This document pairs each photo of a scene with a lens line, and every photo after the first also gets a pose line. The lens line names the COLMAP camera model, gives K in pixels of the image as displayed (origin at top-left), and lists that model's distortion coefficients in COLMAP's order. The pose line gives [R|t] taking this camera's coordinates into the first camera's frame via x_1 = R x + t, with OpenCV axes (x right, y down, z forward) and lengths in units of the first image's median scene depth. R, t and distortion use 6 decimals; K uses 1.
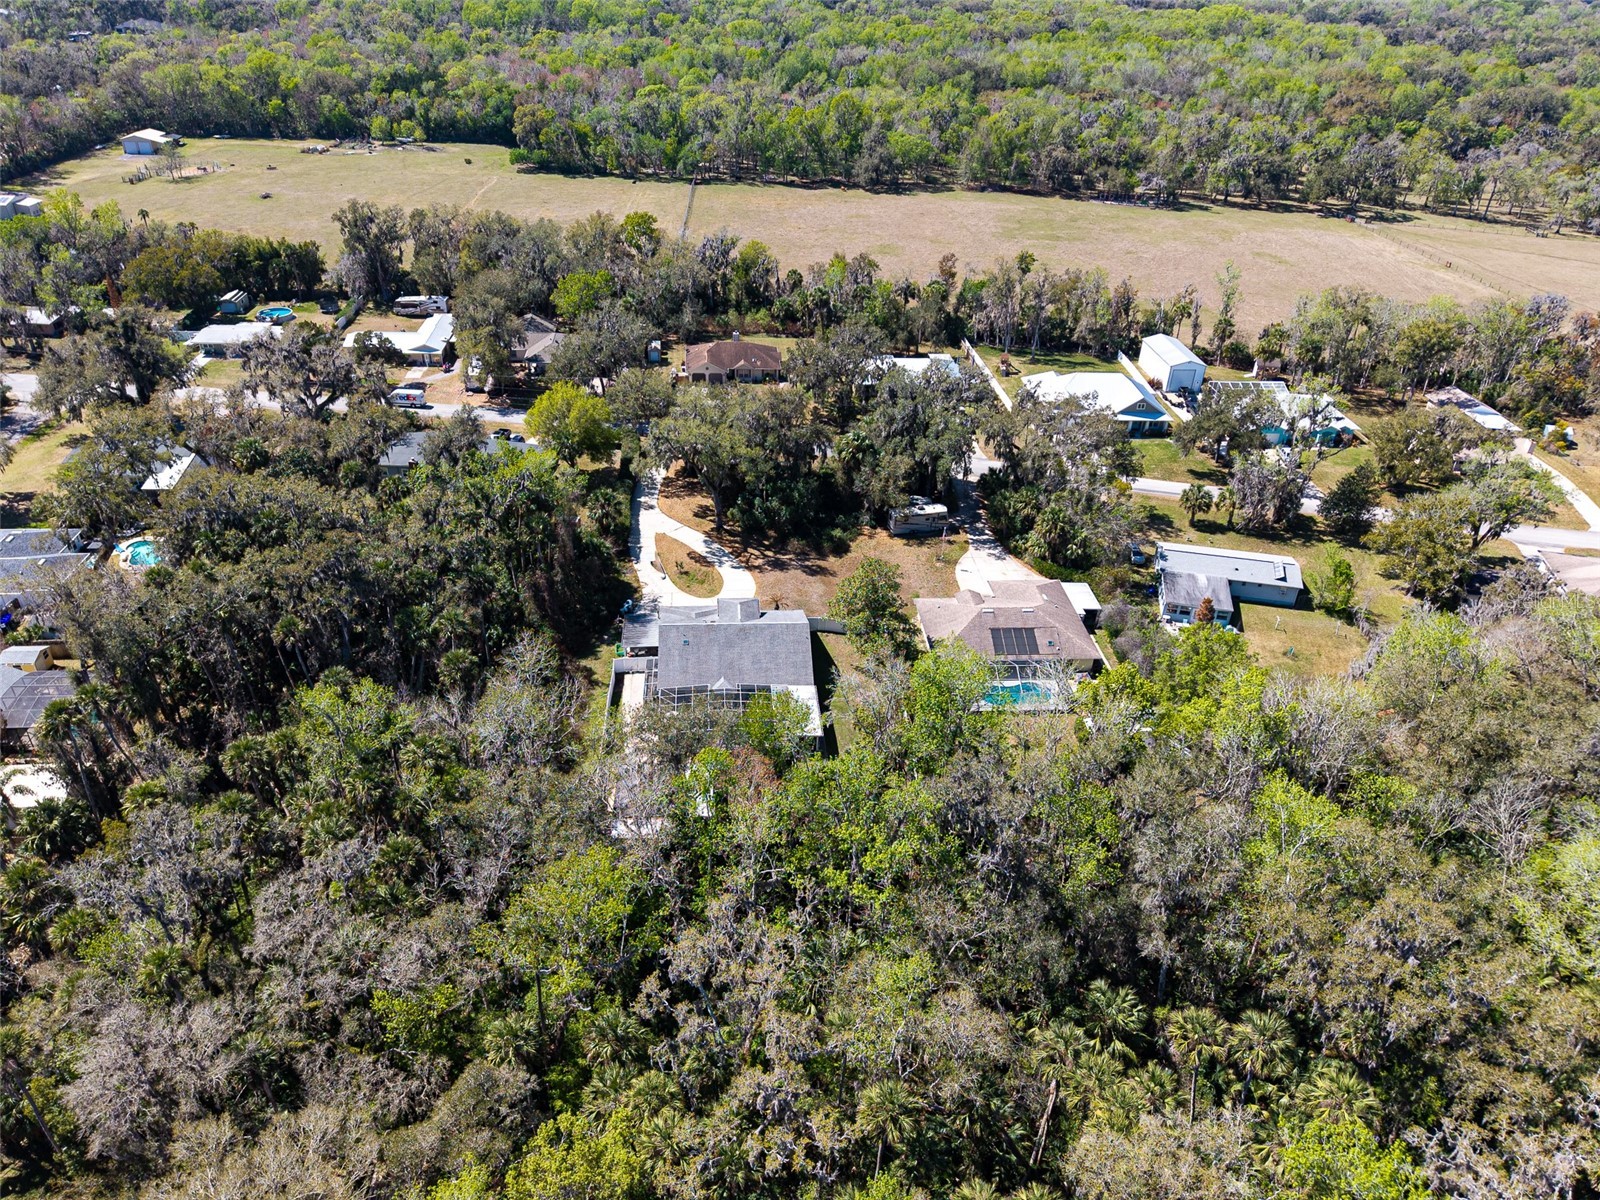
lens RADIAL K [[1215.2, 0, 802.9], [0, 1215.2, 520.5], [0, 0, 1]] dist [0.011201, 0.003390]
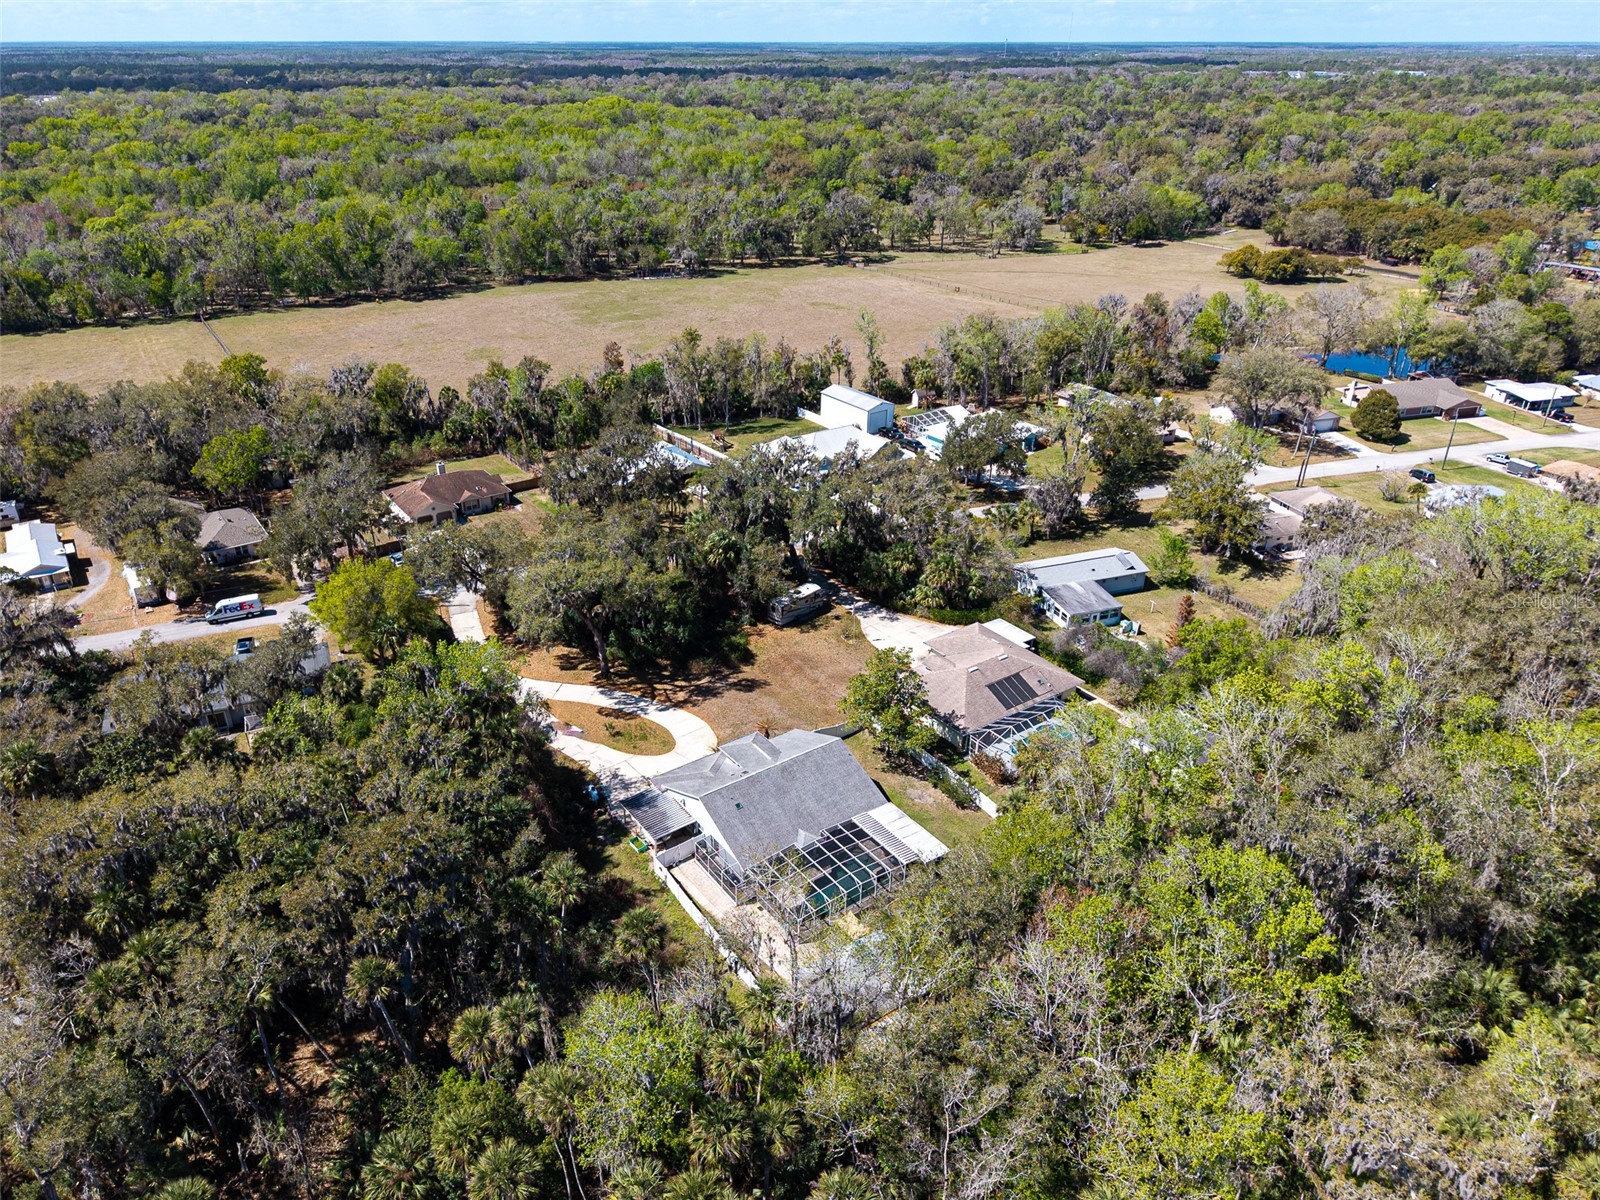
lens RADIAL K [[1140.5, 0, 800.9], [0, 1140.5, 532.9], [0, 0, 1]] dist [0.079107, -0.124185]
pose [[0.855704, -0.236282, 0.460371, -0.223126], [0.257301, 0.966170, 0.017626, -0.051714], [-0.448962, 0.103371, 0.887551, 0.135794]]
